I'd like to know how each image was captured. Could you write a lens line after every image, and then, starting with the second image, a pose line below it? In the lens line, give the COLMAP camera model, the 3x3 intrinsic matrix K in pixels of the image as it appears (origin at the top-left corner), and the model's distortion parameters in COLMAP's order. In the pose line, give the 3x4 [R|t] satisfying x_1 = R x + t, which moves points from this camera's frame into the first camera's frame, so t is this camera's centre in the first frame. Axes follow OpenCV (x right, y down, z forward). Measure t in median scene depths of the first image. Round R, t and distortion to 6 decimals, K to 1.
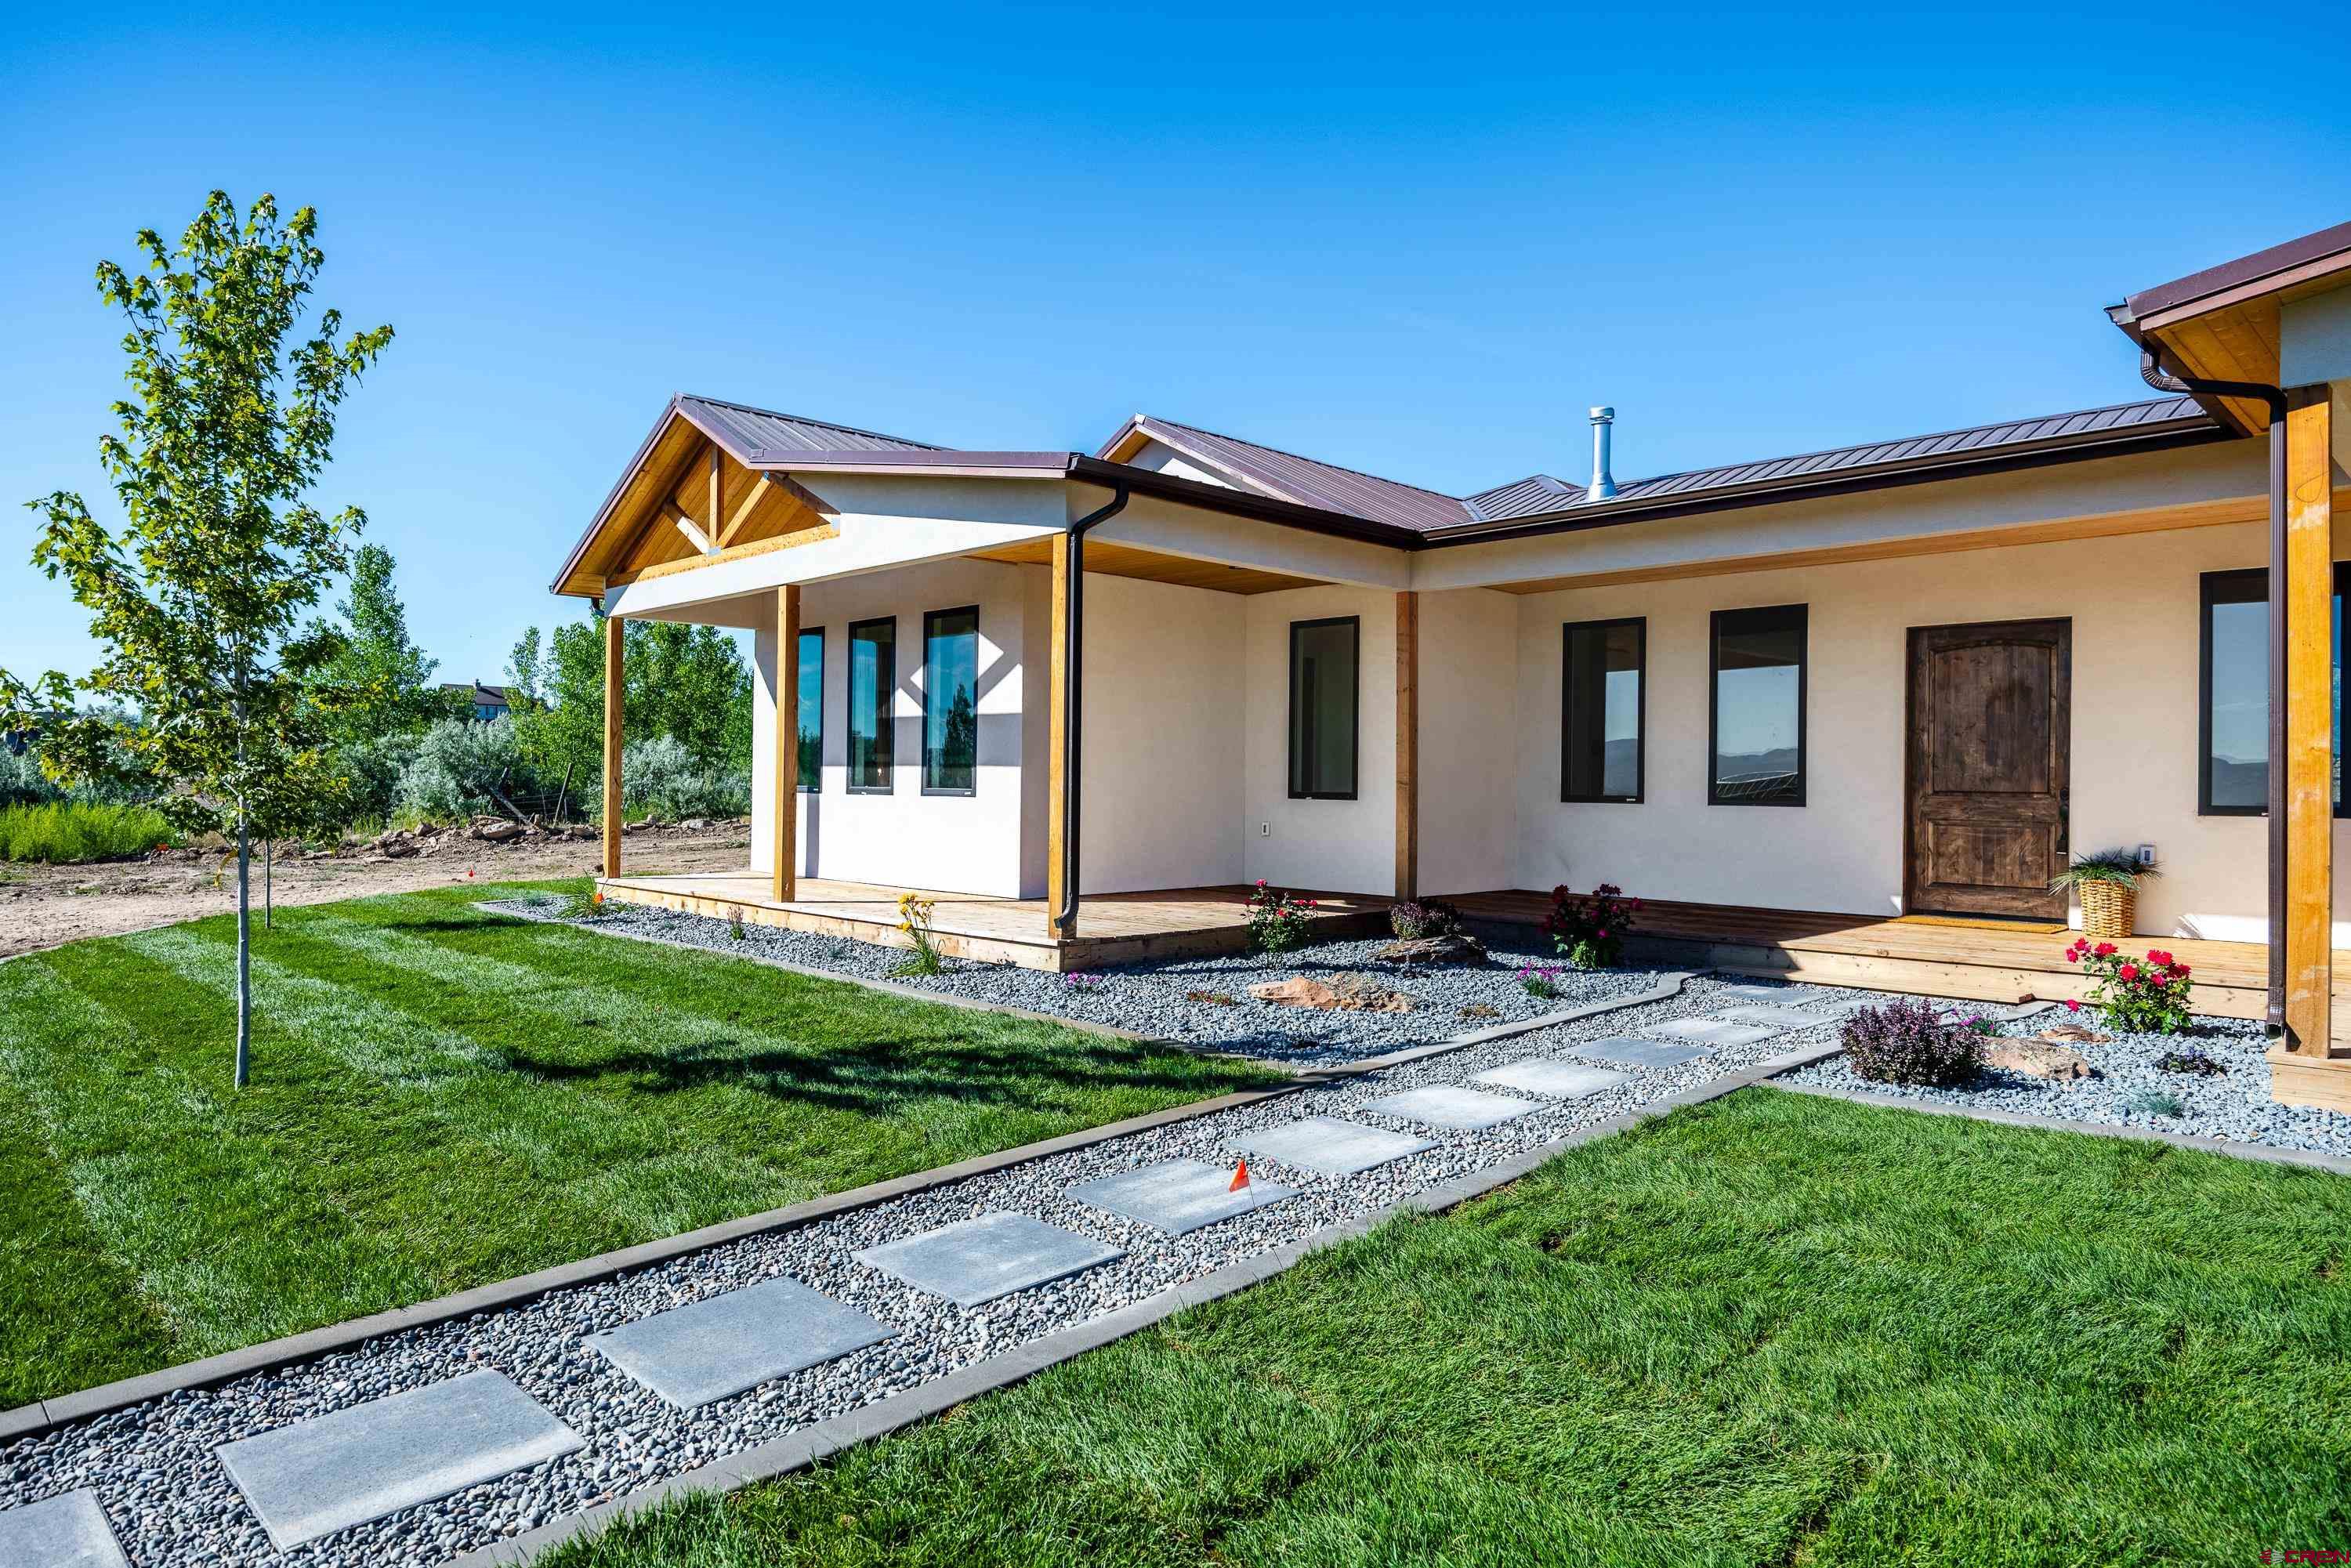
lens RADIAL K [[1394.6, 0, 1175.5], [0, 1394.6, 784.0], [0, 0, 1]] dist [-0.003178, -0.002003]
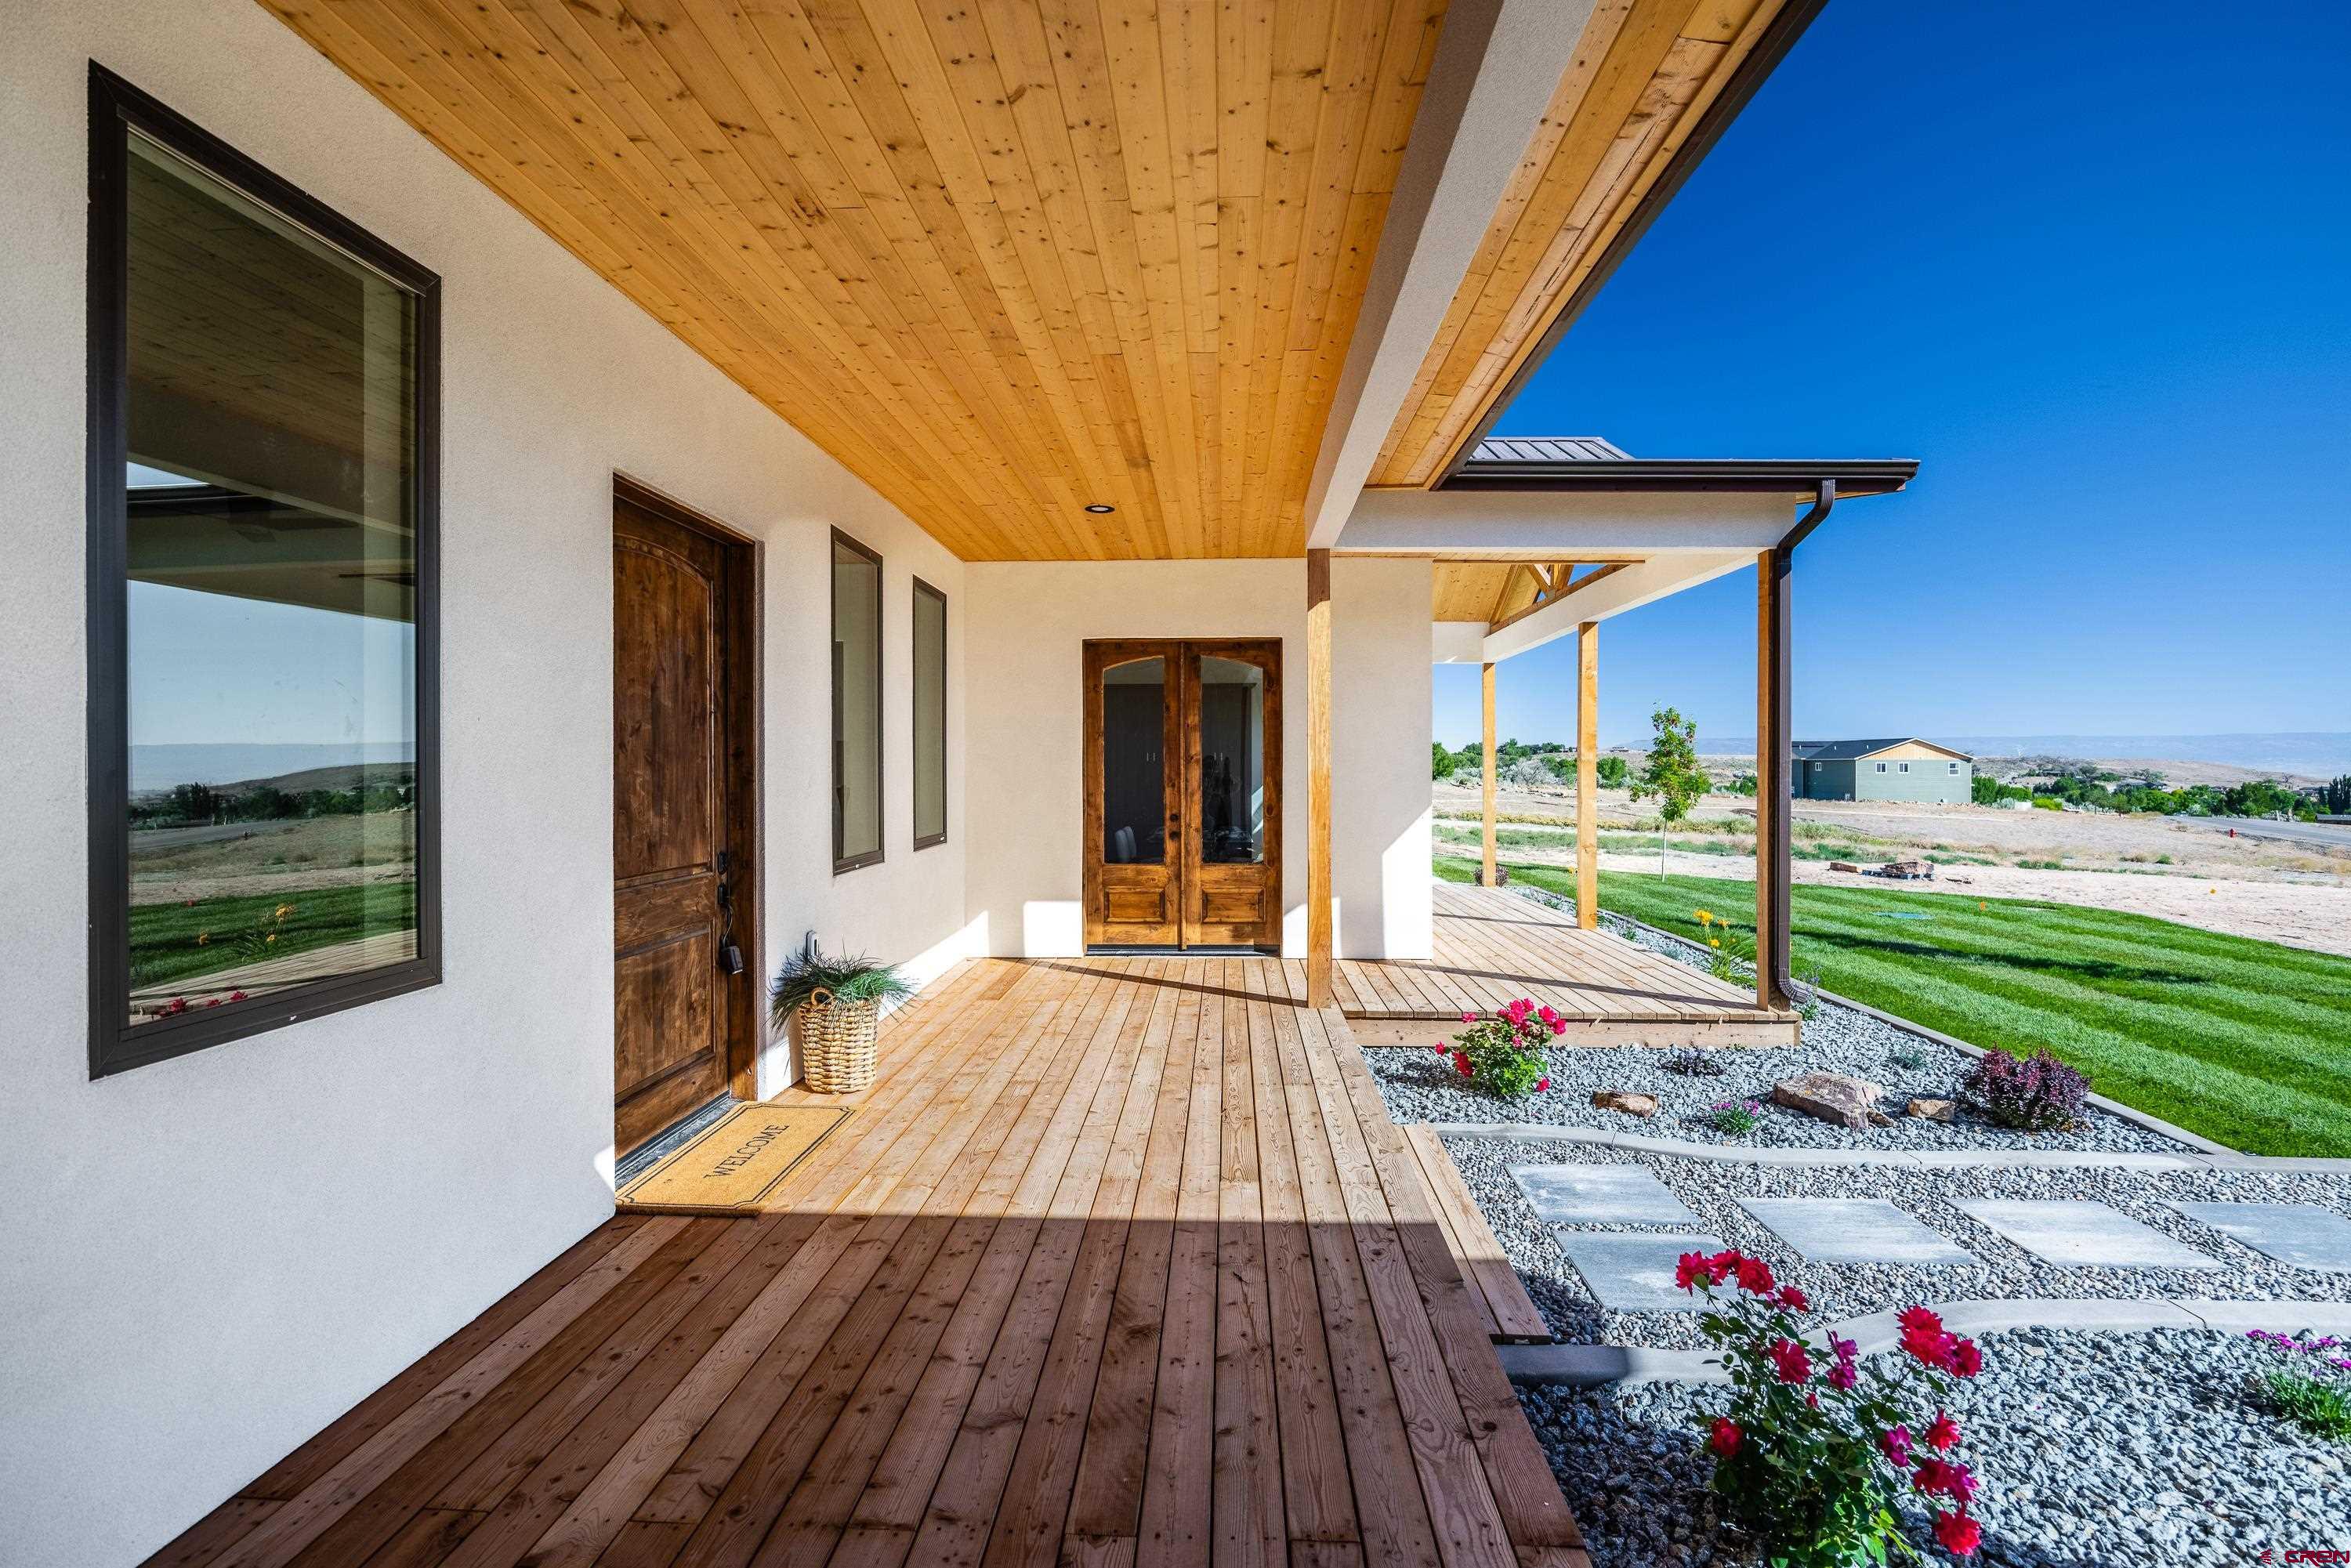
lens RADIAL K [[1101.0, 0, 1171.5], [0, 1101.0, 773.3], [0, 0, 1]] dist [-0.000025, 0.000209]
pose [[-0.682351, -0.006729, 0.730994, 0.195813], [0.000572, 0.999952, 0.009738, -0.030565], [-0.731024, 0.007063, -0.682315, 1.112474]]
